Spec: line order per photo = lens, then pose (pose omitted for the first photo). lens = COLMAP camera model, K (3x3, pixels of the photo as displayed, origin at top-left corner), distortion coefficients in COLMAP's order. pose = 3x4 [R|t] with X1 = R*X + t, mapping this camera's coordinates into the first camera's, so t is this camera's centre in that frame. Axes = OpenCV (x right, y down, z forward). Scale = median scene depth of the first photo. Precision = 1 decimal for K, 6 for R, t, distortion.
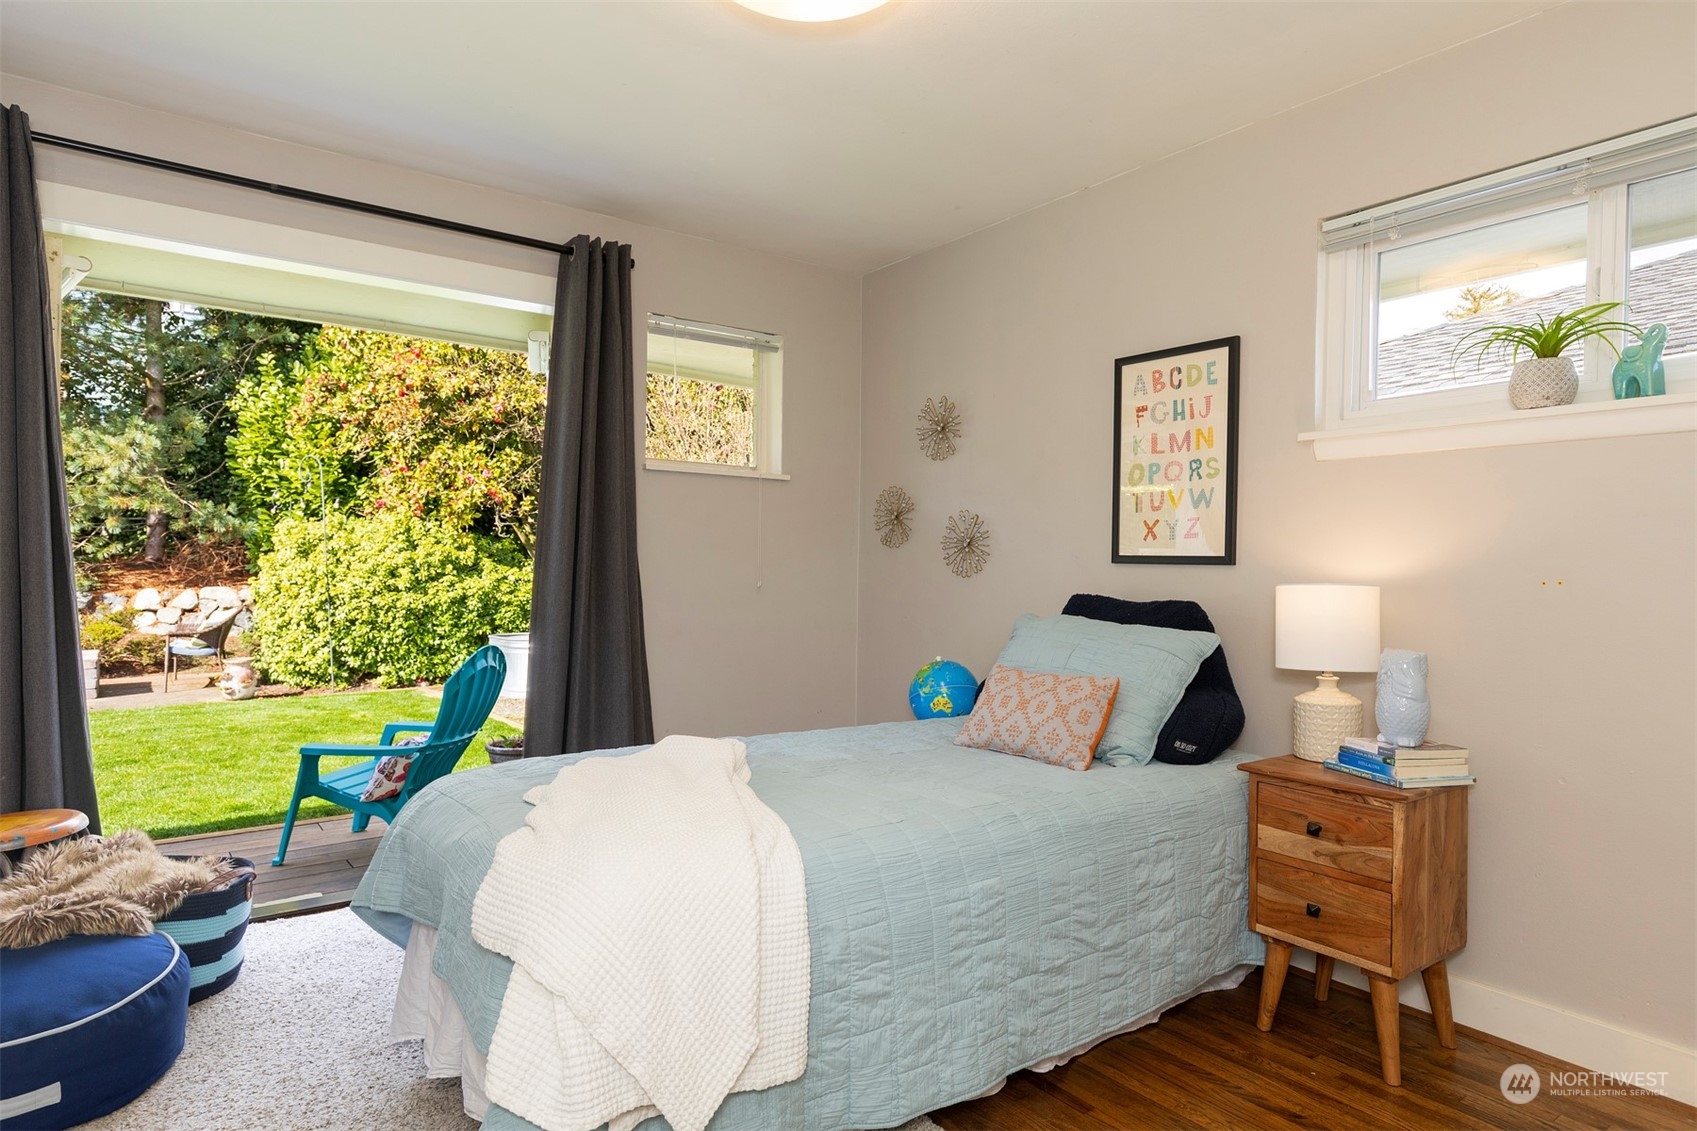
lens RADIAL K [[923.1, 0, 862.3], [0, 923.1, 572.8], [0, 0, 1]] dist [0.002102, 0.000803]
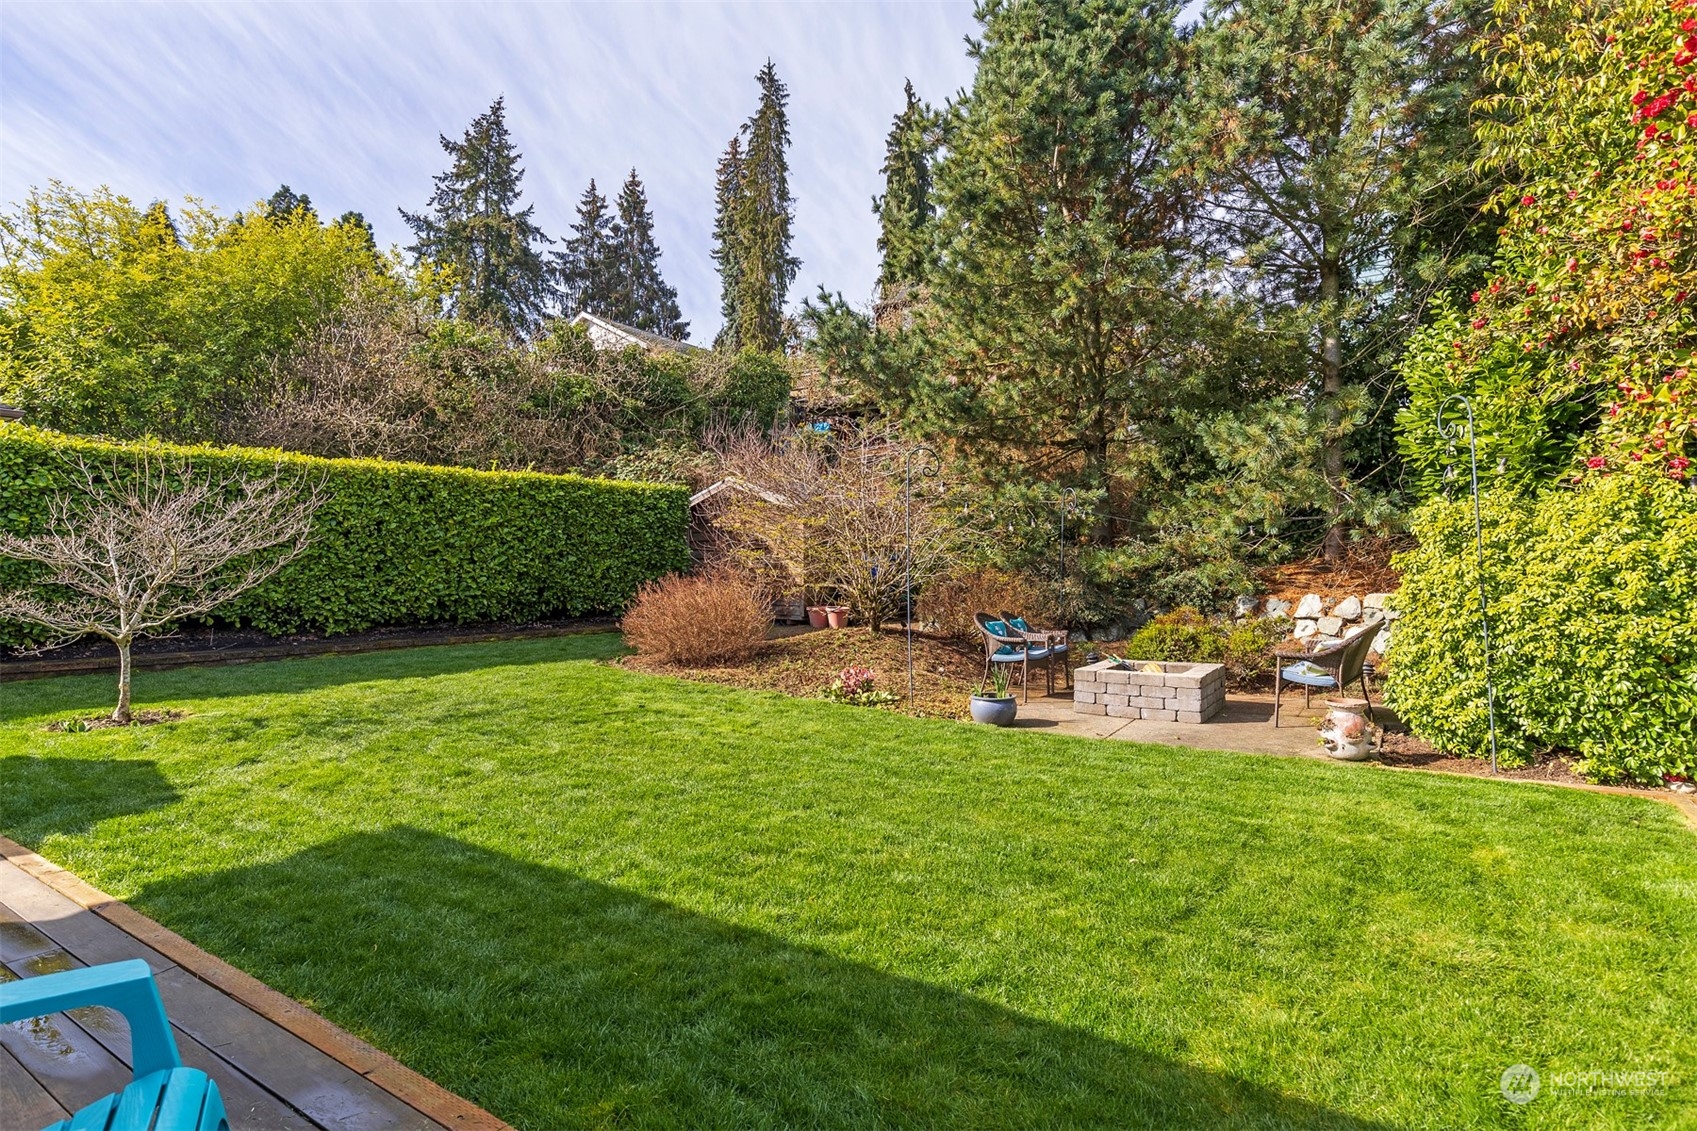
lens RADIAL K [[842.0, 0, 859.2], [0, 842.0, 570.2], [0, 0, 1]] dist [-0.000970, -0.000169]
pose [[0.306380, -0.002559, -0.951906, -0.161523], [-0.000933, 0.999995, -0.002989, -0.003388], [0.951909, 0.001804, 0.306376, 0.410492]]
